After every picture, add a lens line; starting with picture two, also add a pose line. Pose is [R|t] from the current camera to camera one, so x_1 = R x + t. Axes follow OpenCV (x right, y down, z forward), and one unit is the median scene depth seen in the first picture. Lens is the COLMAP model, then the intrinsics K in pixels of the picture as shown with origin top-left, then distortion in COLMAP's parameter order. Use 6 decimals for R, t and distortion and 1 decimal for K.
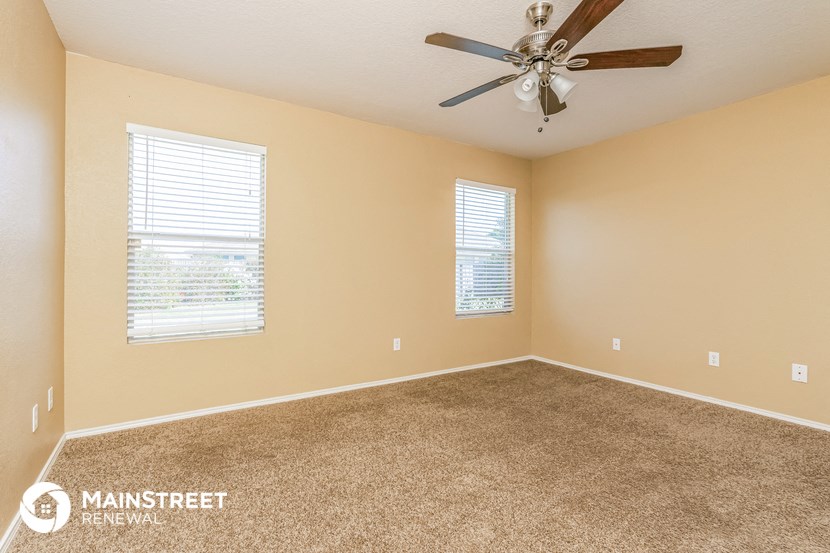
lens RADIAL K [[421.8, 0, 415.0], [0, 421.8, 255.9], [0, 0, 1]] dist [-0.001901, -0.000469]
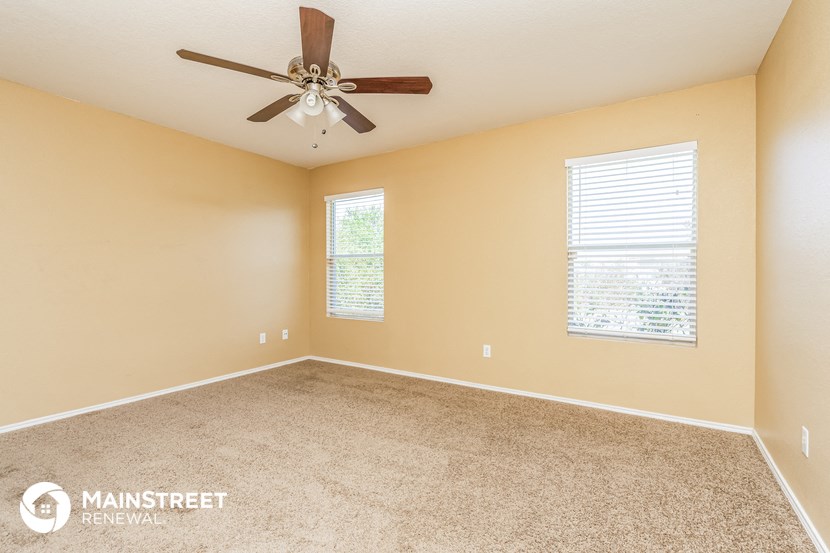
lens RADIAL K [[384.1, 0, 415.0], [0, 384.1, 276.5], [0, 0, 1]] dist [-0.000952, -0.000526]
pose [[0.368827, -0.000397, -0.929498, 0.228417], [0.028695, 0.999528, 0.010959, 0.006613], [0.929055, -0.030713, 0.368664, 0.162417]]
